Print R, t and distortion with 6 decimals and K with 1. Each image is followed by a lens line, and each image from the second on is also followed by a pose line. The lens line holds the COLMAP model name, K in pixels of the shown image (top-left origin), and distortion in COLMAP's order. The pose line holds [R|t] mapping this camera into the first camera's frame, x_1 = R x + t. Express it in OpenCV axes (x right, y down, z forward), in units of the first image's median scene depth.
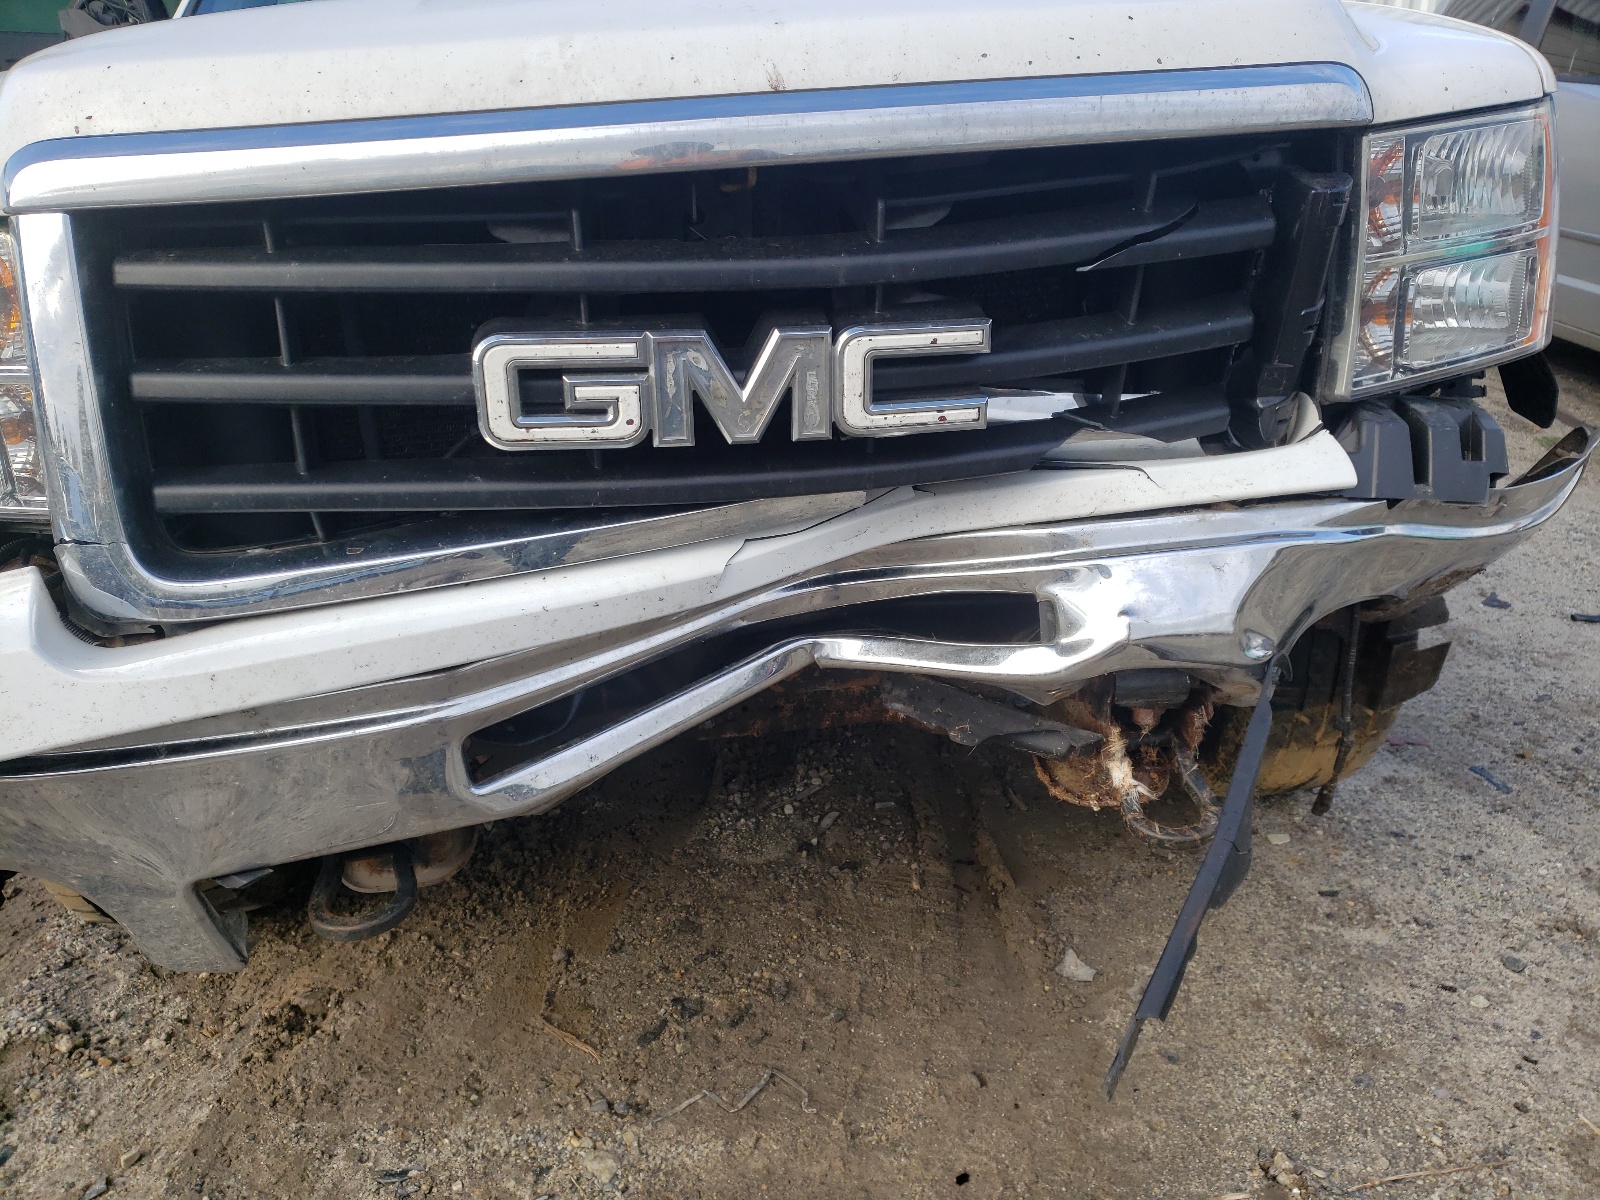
lens RADIAL K [[1176.5, 0, 800.0], [0, 1176.5, 600.0], [0, 0, 1]] dist [0.007354, 0.004744]
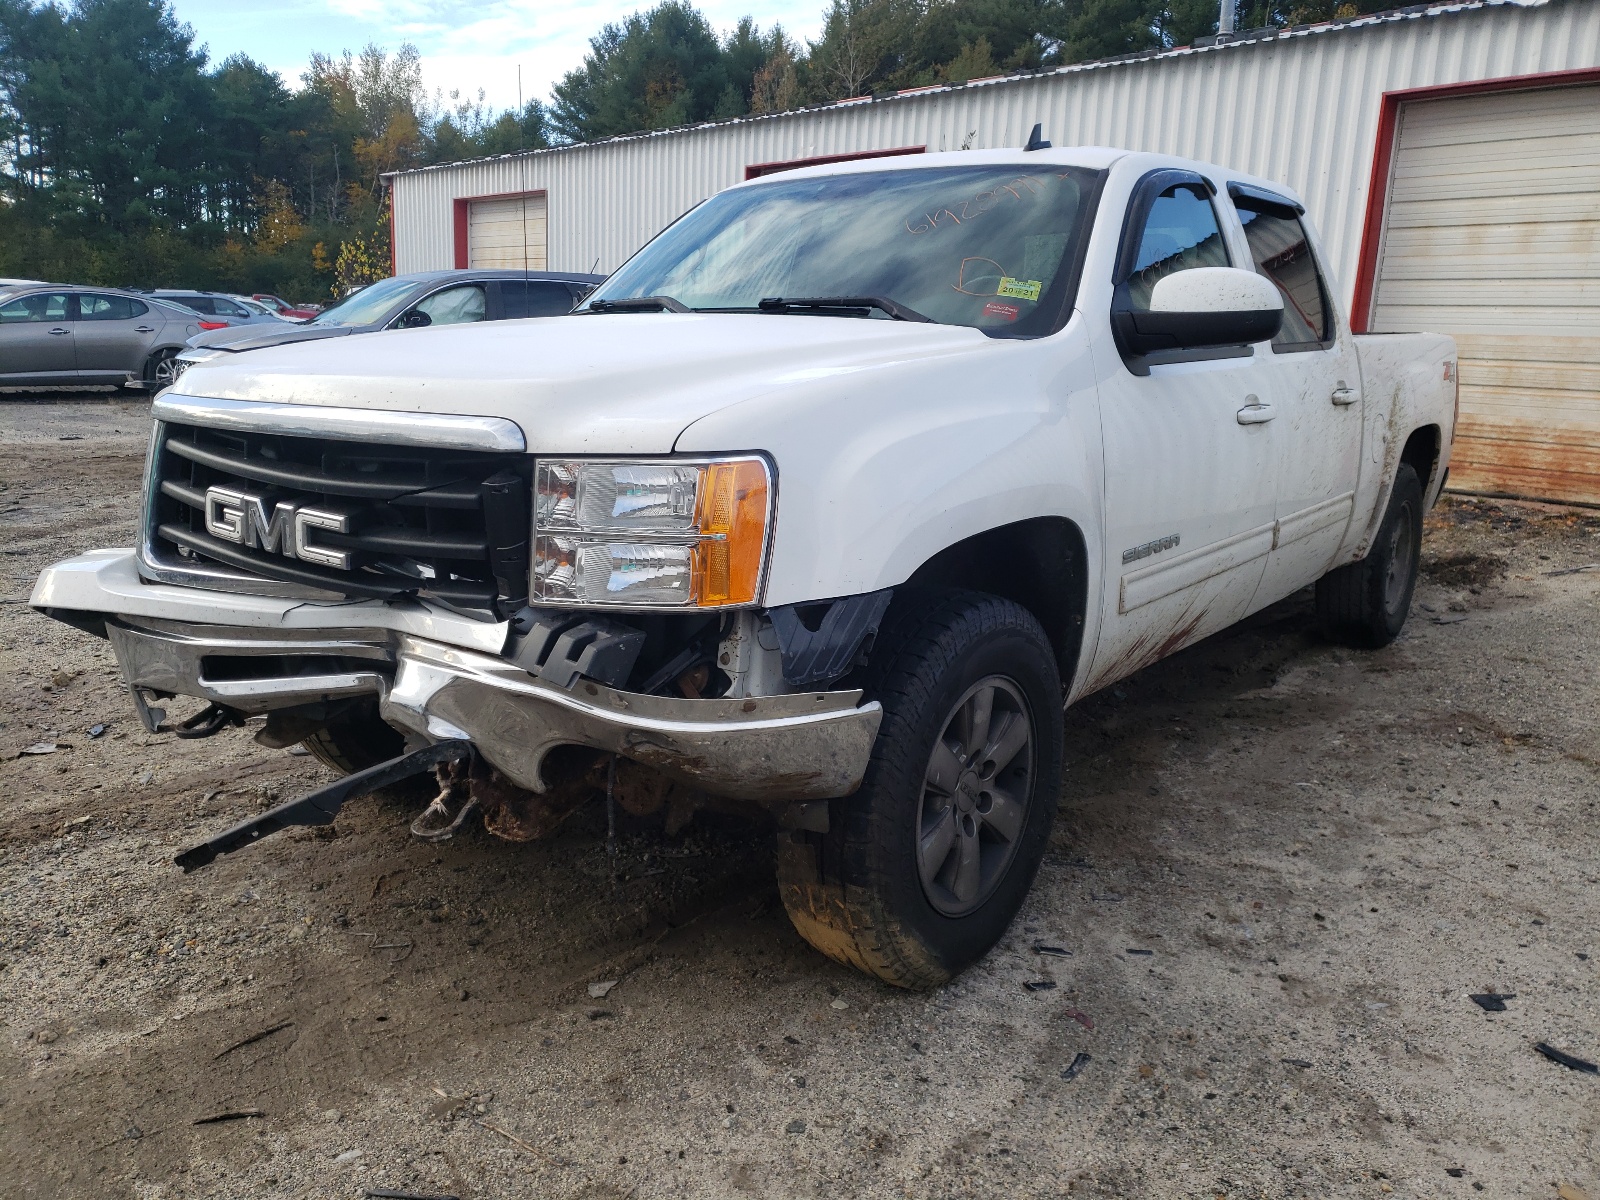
lens RADIAL K [[1176.5, 0, 800.0], [0, 1176.5, 600.0], [0, 0, 1]] dist [0.007354, 0.004744]
pose [[0.724750, 0.208630, -0.656666, 1.924871], [-0.302922, 0.952487, -0.031714, -0.247905], [0.618850, 0.221904, 0.753514, -0.026274]]
